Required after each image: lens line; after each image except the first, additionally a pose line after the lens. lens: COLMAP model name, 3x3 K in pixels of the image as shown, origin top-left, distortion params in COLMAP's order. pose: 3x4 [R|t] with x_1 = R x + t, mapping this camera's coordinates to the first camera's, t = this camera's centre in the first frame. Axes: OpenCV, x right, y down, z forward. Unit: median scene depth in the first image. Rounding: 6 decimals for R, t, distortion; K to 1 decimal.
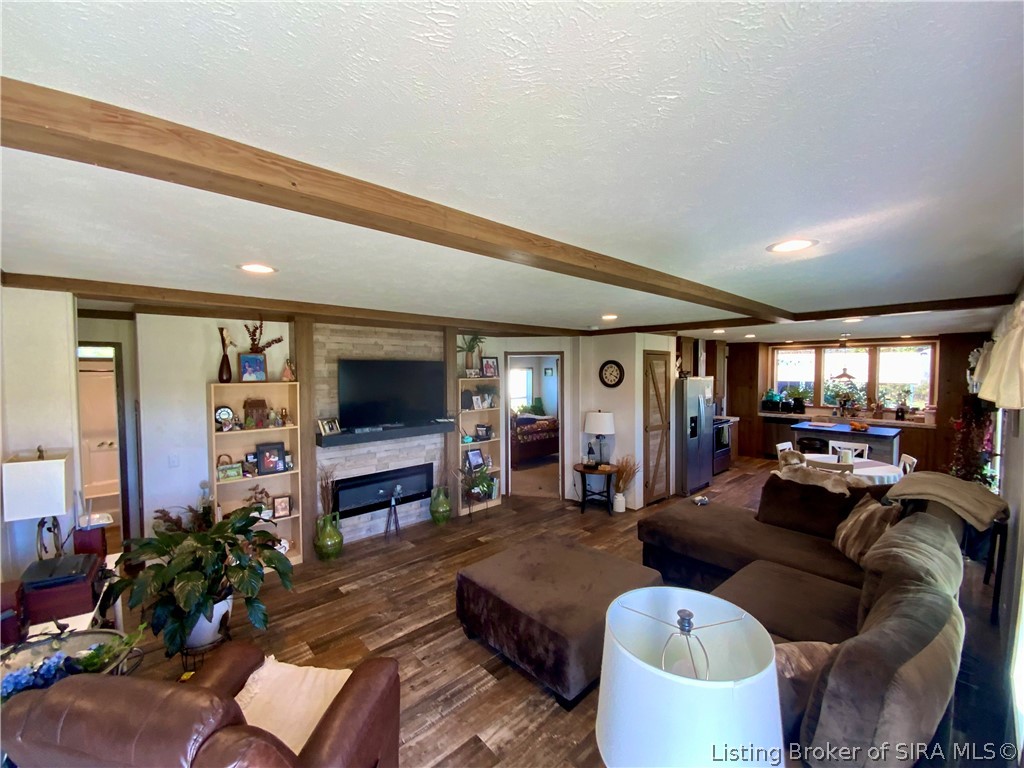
lens RADIAL K [[412.7, 0, 514.3], [0, 412.7, 385.3], [0, 0, 1]] dist [0.024767, -0.020771]
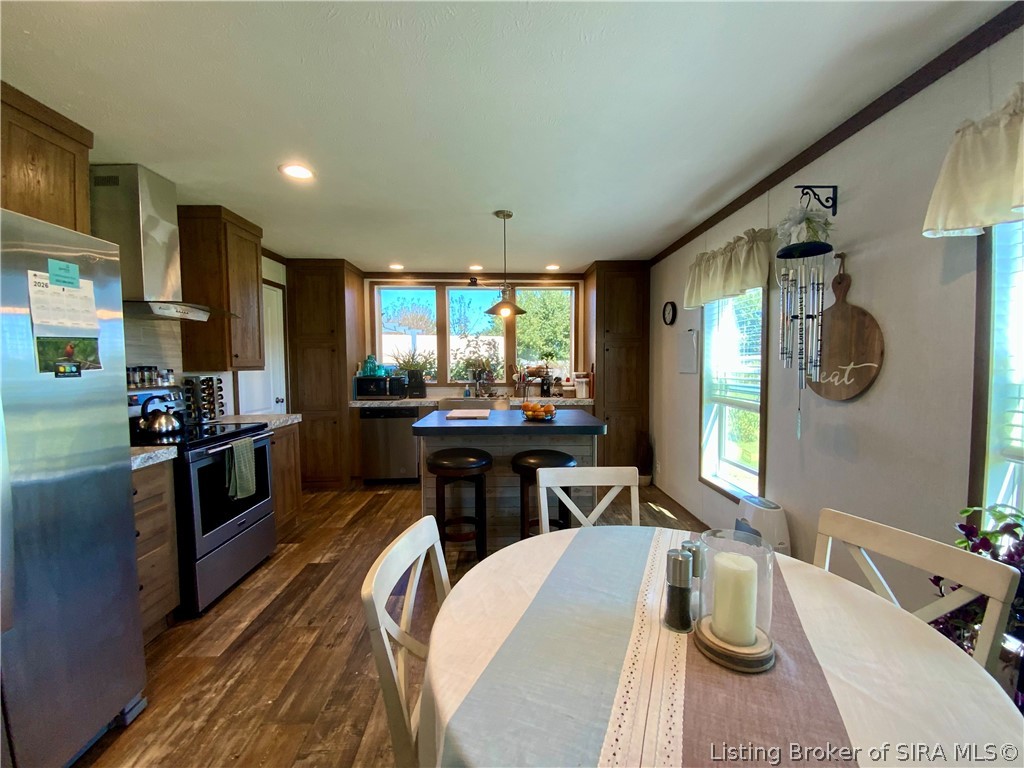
lens RADIAL K [[414.2, 0, 513.5], [0, 414.2, 386.6], [0, 0, 1]] dist [0.024103, -0.020723]
pose [[0.651023, -0.039764, 0.758016, 0.637969], [0.033771, 0.999155, 0.023410, 0.082515], [-0.758306, 0.010358, 0.651816, 0.989845]]
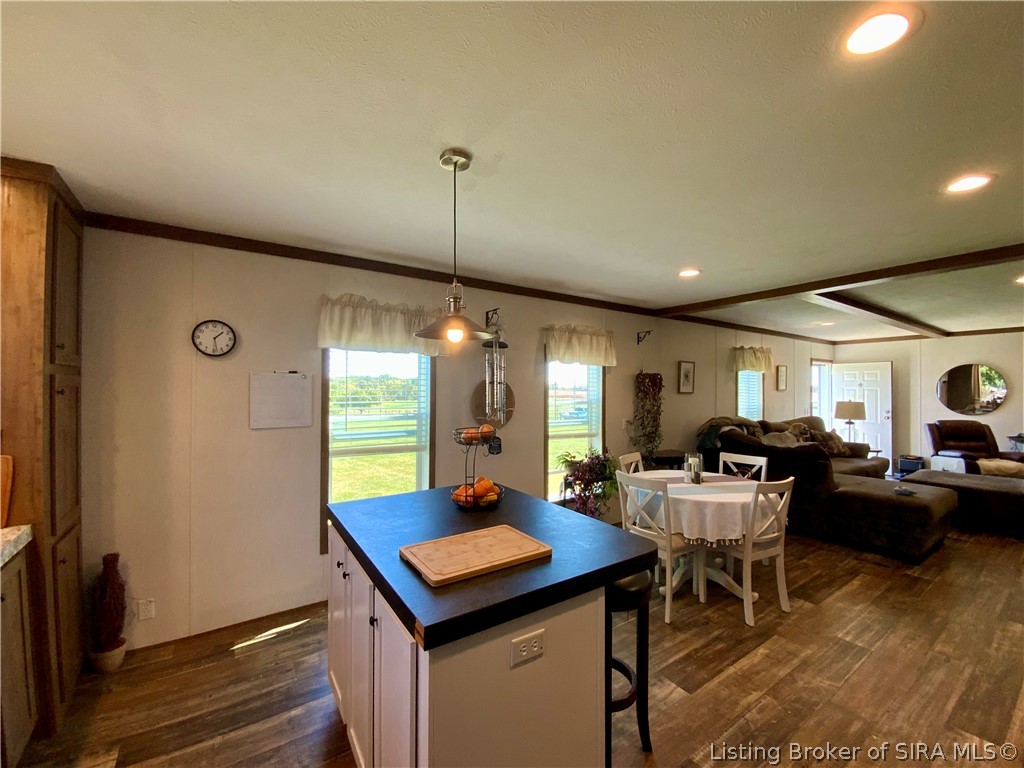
lens RADIAL K [[412.7, 0, 514.3], [0, 412.7, 385.3], [0, 0, 1]] dist [0.024767, -0.020771]
pose [[-0.990651, 0.005157, 0.136320, 1.038452], [0.008720, 0.999636, 0.025549, 0.014449], [-0.136138, 0.026499, -0.990335, 1.791173]]
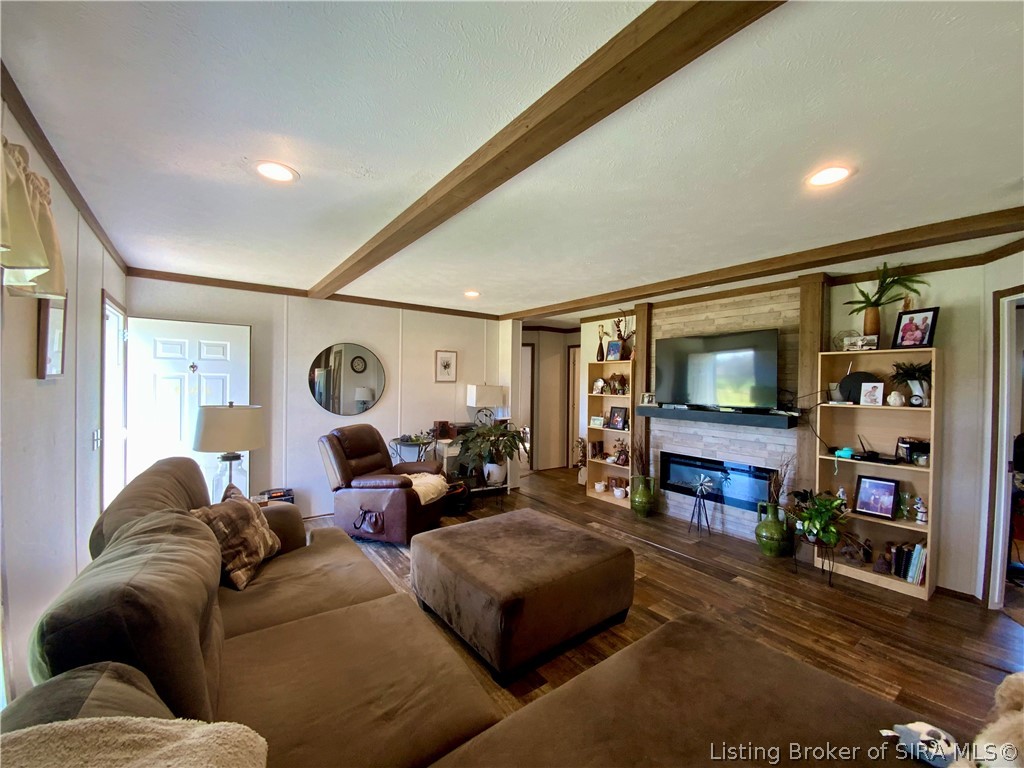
lens RADIAL K [[412.7, 0, 514.3], [0, 412.7, 385.3], [0, 0, 1]] dist [0.024767, -0.020771]
pose [[-0.102853, 0.011552, -0.994629, 0.643828], [-0.050470, 0.998584, 0.016817, 0.055437], [0.993415, 0.051929, -0.102125, 0.677319]]
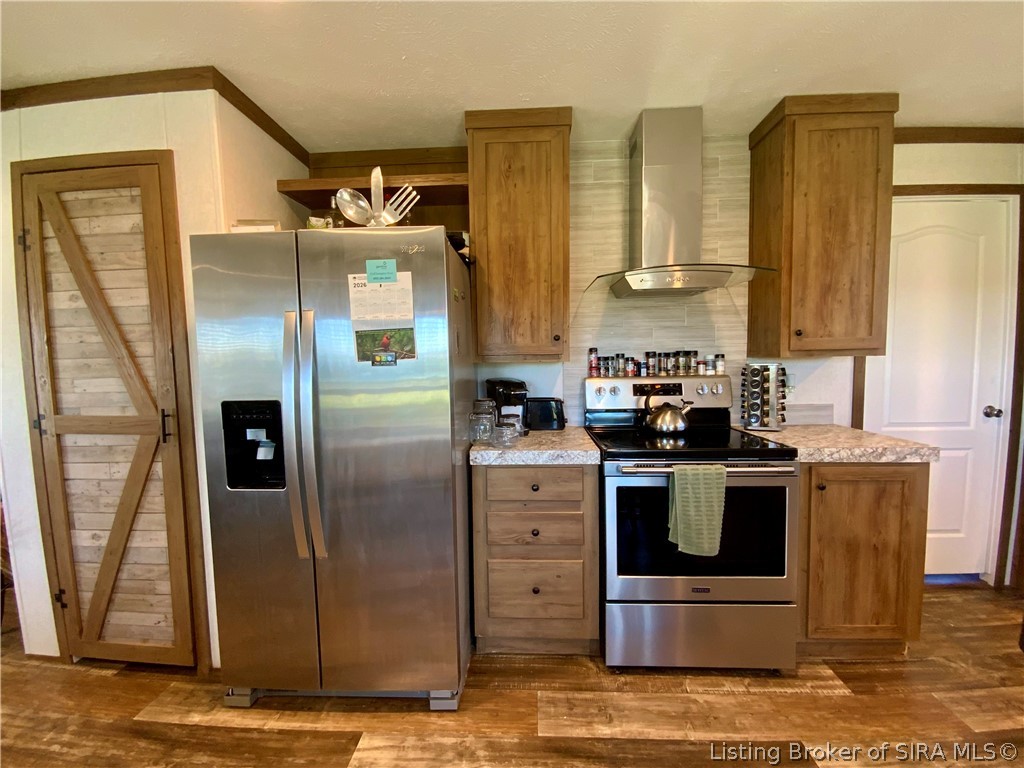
lens RADIAL K [[414.2, 0, 513.5], [0, 414.2, 386.6], [0, 0, 1]] dist [0.024103, -0.020723]
pose [[0.702256, 0.045681, -0.710457, 0.946847], [-0.013602, 0.998618, 0.050764, 0.070782], [0.711794, -0.025985, 0.701907, 1.255357]]
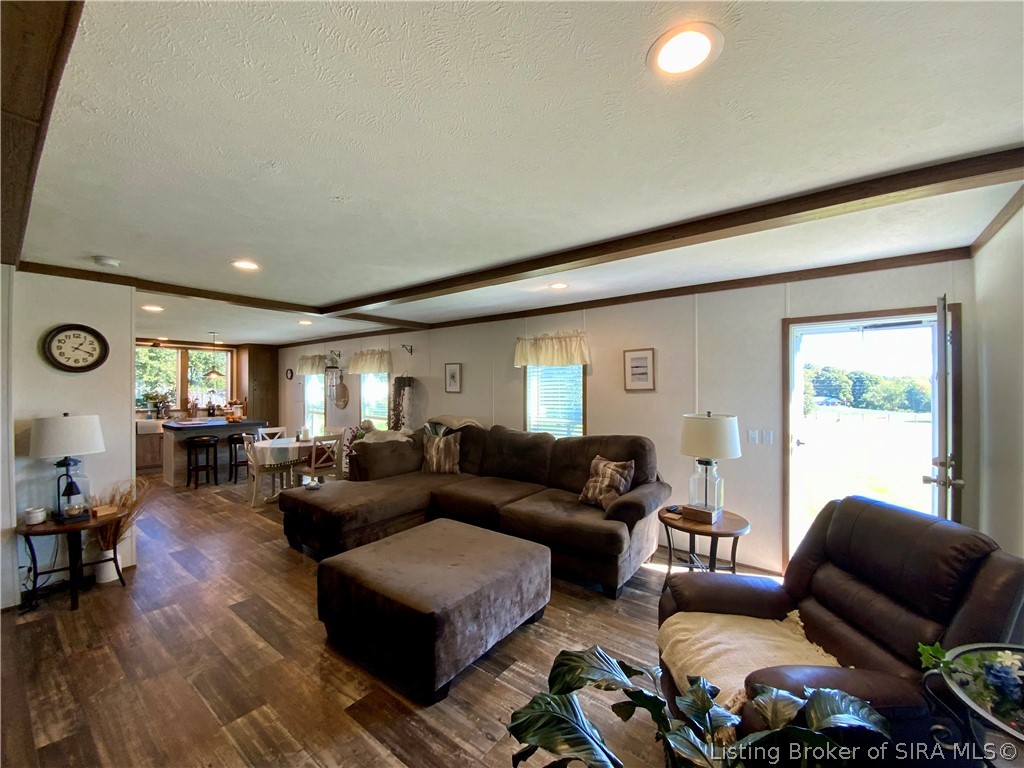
lens RADIAL K [[419.3, 0, 512.0], [0, 419.3, 384.0], [0, 0, 1]] dist [-0.000500, -0.008568]
pose [[-0.165235, 0.014471, 0.986148, -0.523936], [0.041586, 0.999105, -0.007693, 0.062522], [-0.985377, 0.039738, -0.165689, 0.629365]]
